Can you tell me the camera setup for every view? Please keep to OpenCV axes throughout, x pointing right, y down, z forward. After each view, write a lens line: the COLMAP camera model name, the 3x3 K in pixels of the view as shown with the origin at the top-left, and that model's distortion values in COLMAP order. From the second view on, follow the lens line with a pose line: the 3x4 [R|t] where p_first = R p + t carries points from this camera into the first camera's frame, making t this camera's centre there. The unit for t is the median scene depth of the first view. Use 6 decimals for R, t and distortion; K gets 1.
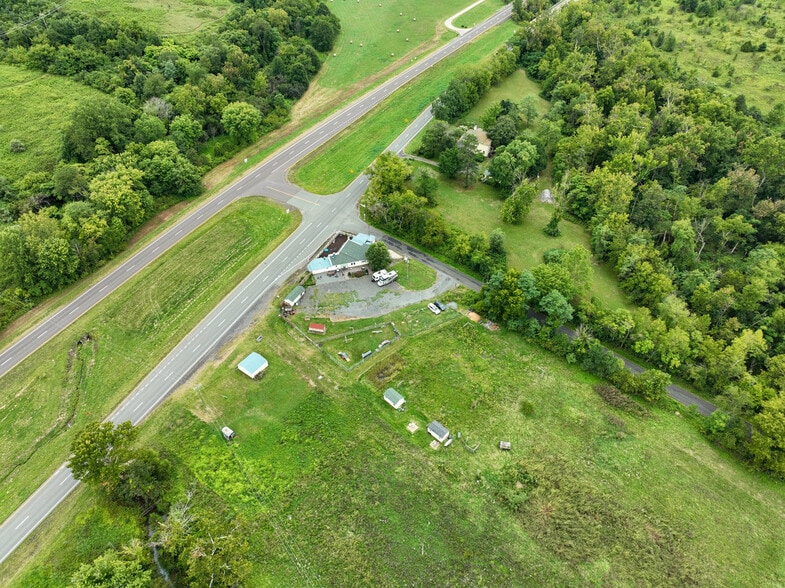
lens RADIAL K [[552.1, 0, 395.2], [0, 552.1, 294.8], [0, 0, 1]] dist [0.002716, 0.014778]
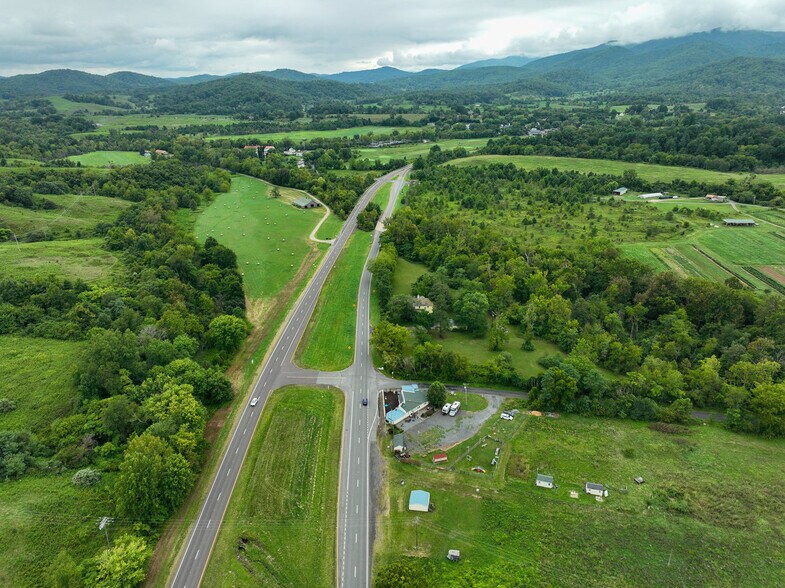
lens RADIAL K [[552.1, 0, 395.2], [0, 552.1, 294.8], [0, 0, 1]] dist [0.002716, 0.014778]
pose [[0.884229, -0.186696, 0.428117, -0.580596], [0.330915, 0.897291, -0.292171, 0.054240], [-0.329599, 0.400017, 0.855191, -0.065325]]
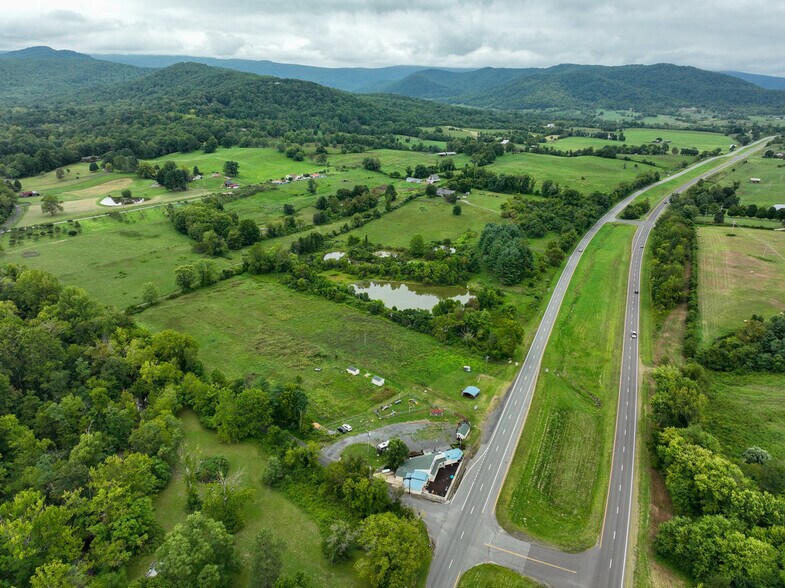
lens RADIAL K [[552.1, 0, 395.2], [0, 552.1, 294.8], [0, 0, 1]] dist [0.002716, 0.014778]
pose [[-0.998707, -0.002716, -0.050760, 0.025090], [-0.046532, 0.450819, 0.891402, -1.134111], [0.020462, 0.892611, -0.450362, 1.212539]]
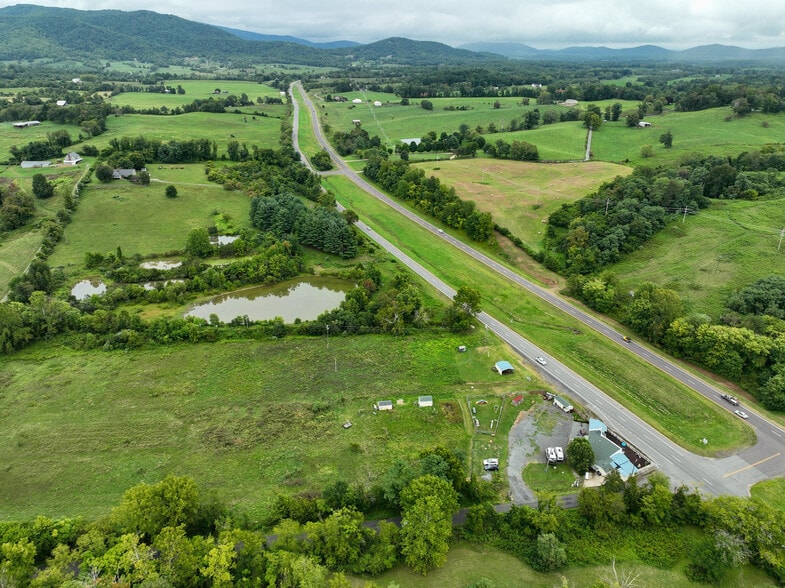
lens RADIAL K [[552.1, 0, 395.2], [0, 552.1, 294.8], [0, 0, 1]] dist [0.002716, 0.014778]
pose [[-0.628275, 0.303869, -0.716195, 0.762737], [-0.542178, 0.489195, 0.683177, -0.677317], [0.557955, 0.817528, -0.142598, 0.746512]]
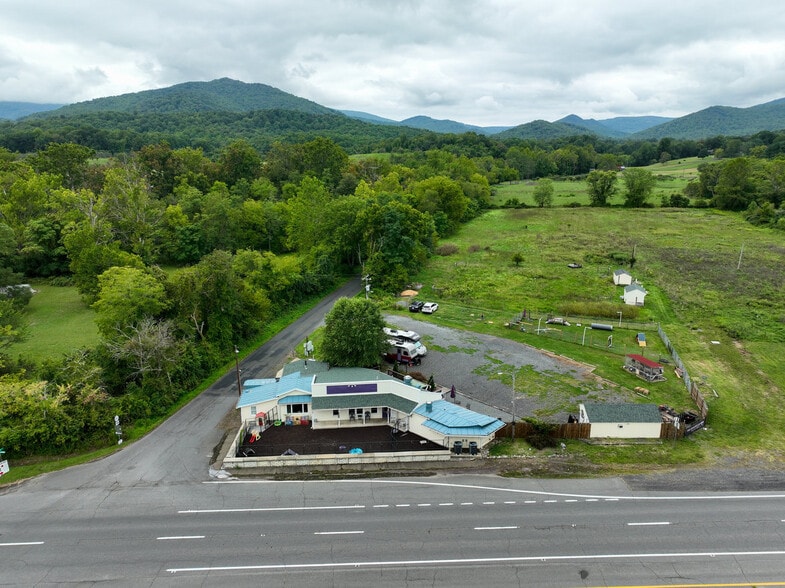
lens RADIAL K [[552.1, 0, 395.2], [0, 552.1, 294.8], [0, 0, 1]] dist [0.002716, 0.014778]
pose [[-0.459495, -0.233666, 0.856892, -0.355492], [0.605261, 0.623693, 0.494637, -0.257424], [-0.650017, 0.745927, -0.145155, 1.025405]]
